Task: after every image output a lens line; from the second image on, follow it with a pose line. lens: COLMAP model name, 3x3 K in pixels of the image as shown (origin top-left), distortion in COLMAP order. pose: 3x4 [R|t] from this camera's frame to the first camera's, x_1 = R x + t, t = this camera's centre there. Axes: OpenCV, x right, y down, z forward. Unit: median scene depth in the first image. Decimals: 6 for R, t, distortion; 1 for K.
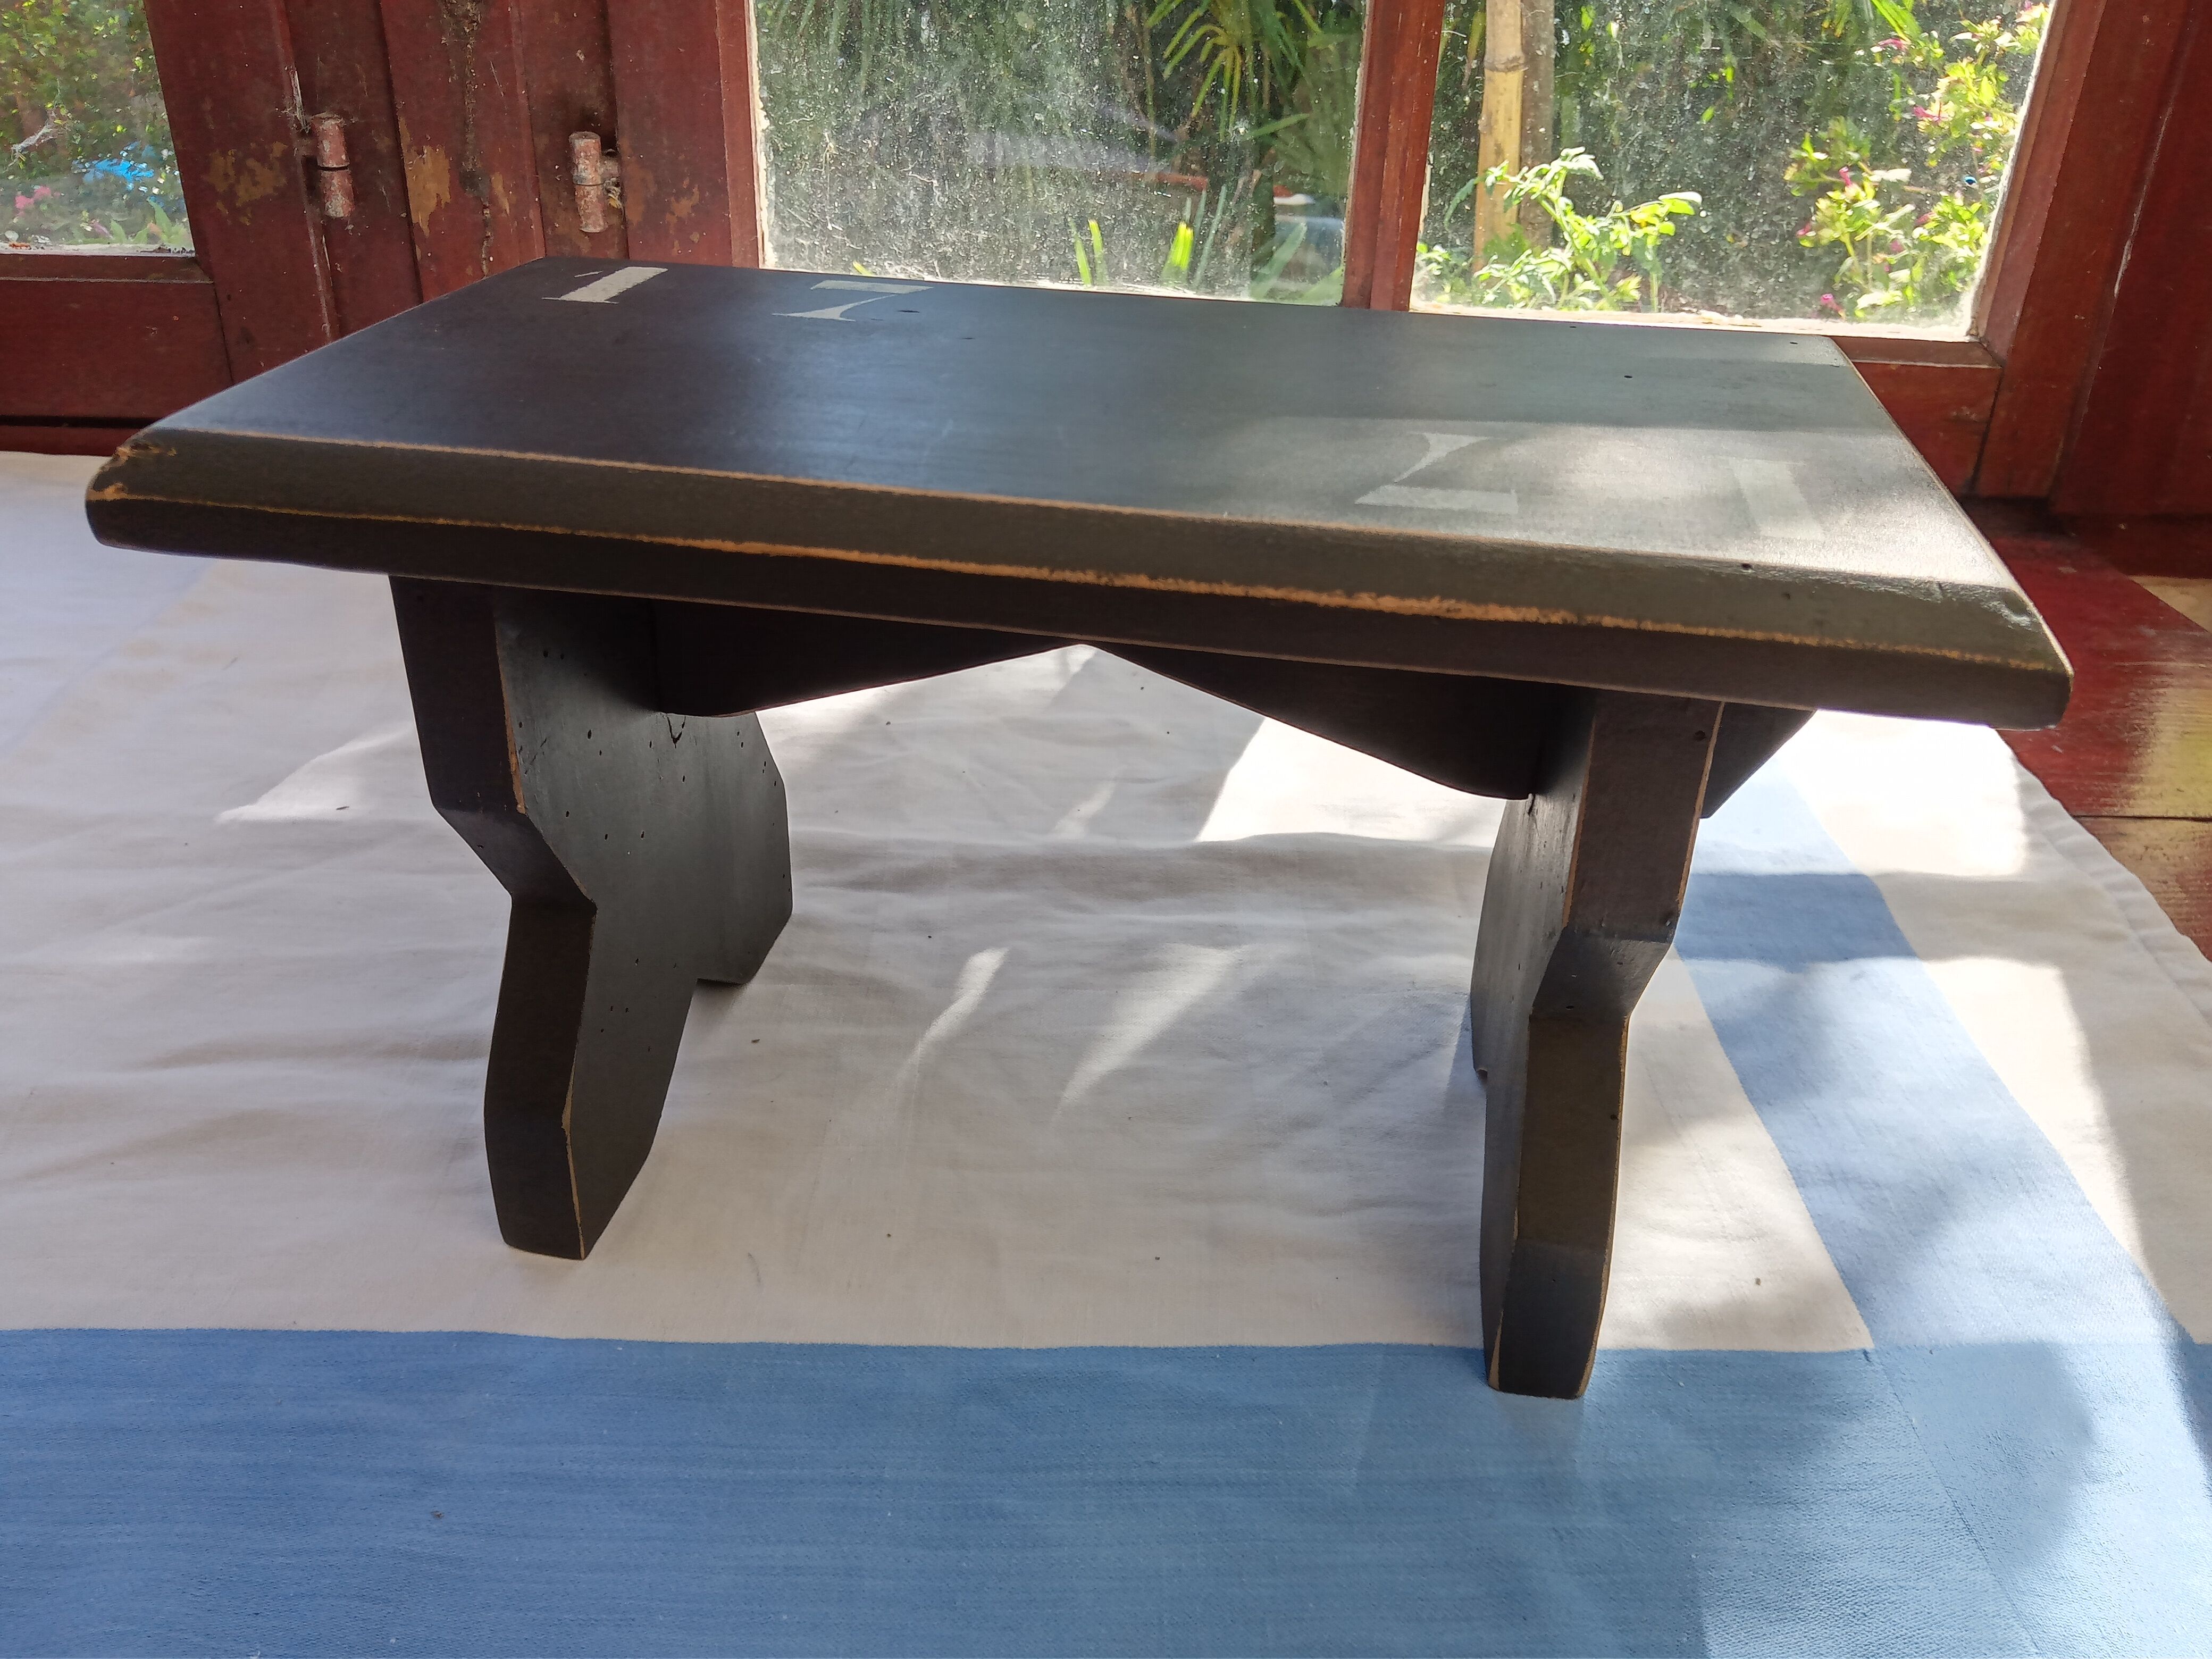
lens RADIAL K [[1756.2, 0, 1106.0], [0, 1756.2, 829.5], [0, 0, 1]] dist [-0.000309, -0.048343]
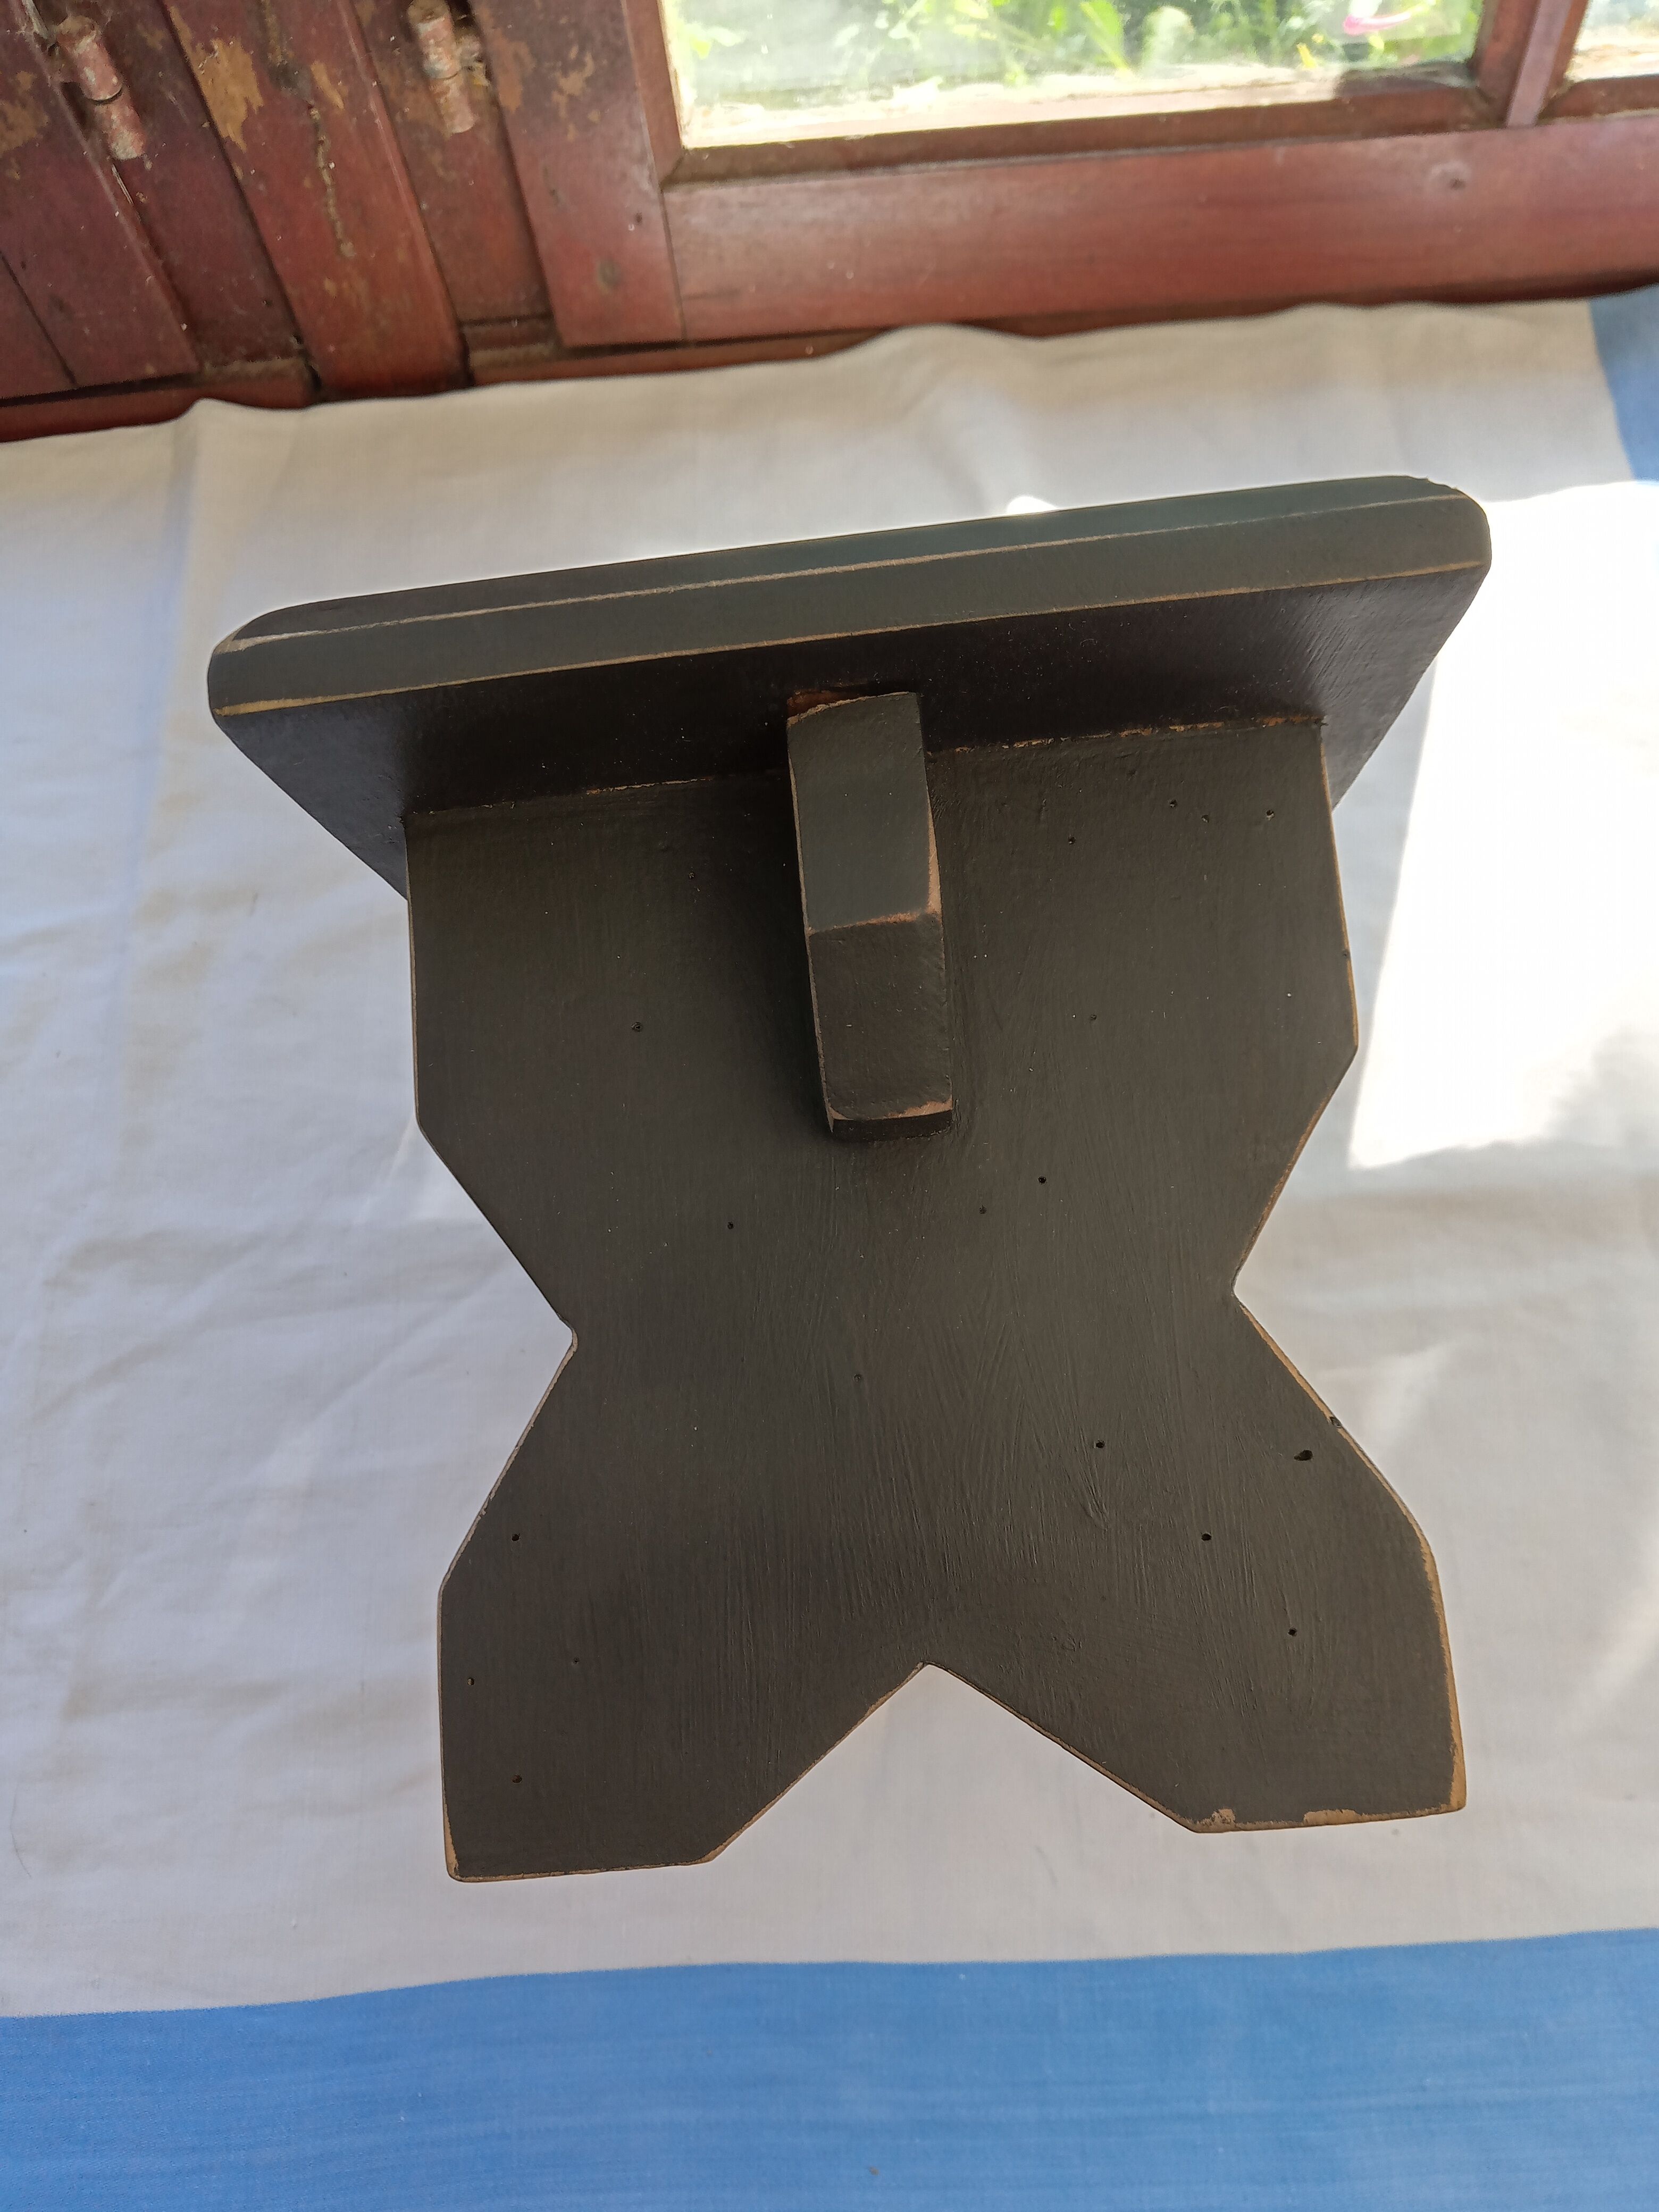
lens RADIAL K [[1763.2, 0, 822.3], [0, 1763.2, 1110.5], [0, 0, 1]] dist [0.000502, -0.036645]
pose [[0.991894, -0.071899, -0.104769, -0.093240], [0.119005, 0.814657, 0.567602, -0.413790], [0.044541, -0.575469, 0.816610, 0.158074]]
